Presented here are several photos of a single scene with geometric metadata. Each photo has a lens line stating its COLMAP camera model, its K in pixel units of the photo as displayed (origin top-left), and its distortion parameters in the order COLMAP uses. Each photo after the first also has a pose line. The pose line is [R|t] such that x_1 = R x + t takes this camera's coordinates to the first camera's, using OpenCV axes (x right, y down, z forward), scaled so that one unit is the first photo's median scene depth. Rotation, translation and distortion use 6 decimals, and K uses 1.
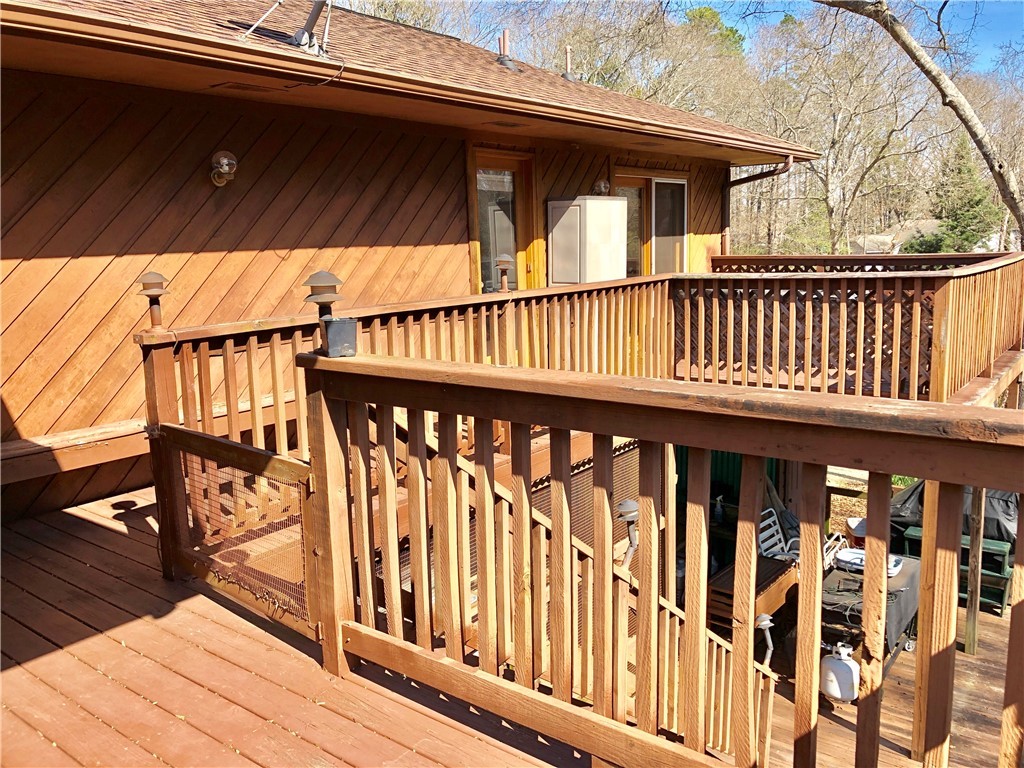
lens RADIAL K [[834.6, 0, 500.2], [0, 834.6, 383.1], [0, 0, 1]] dist [0.048547, -0.004176]
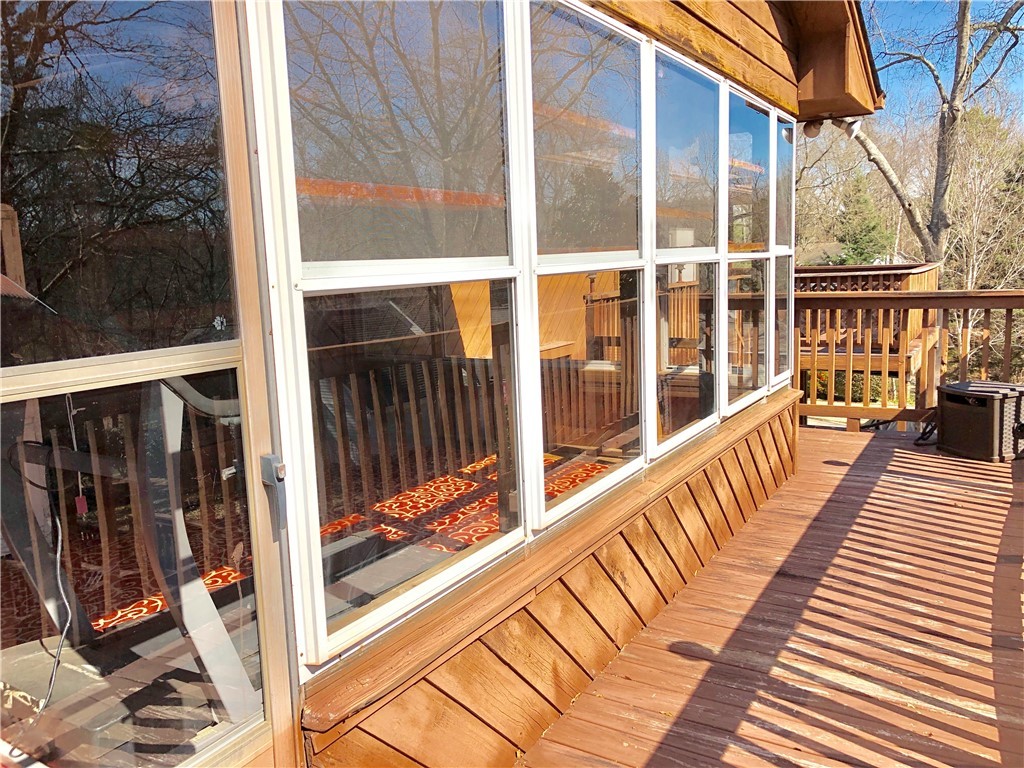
lens RADIAL K [[832.0, 0, 526.7], [0, 832.0, 378.7], [0, 0, 1]] dist [0.028778, -0.013894]
pose [[0.991795, -0.027816, 0.124772, -0.220035], [0.031960, 0.998998, -0.031338, 0.056092], [-0.123776, 0.035069, 0.991690, -0.285096]]
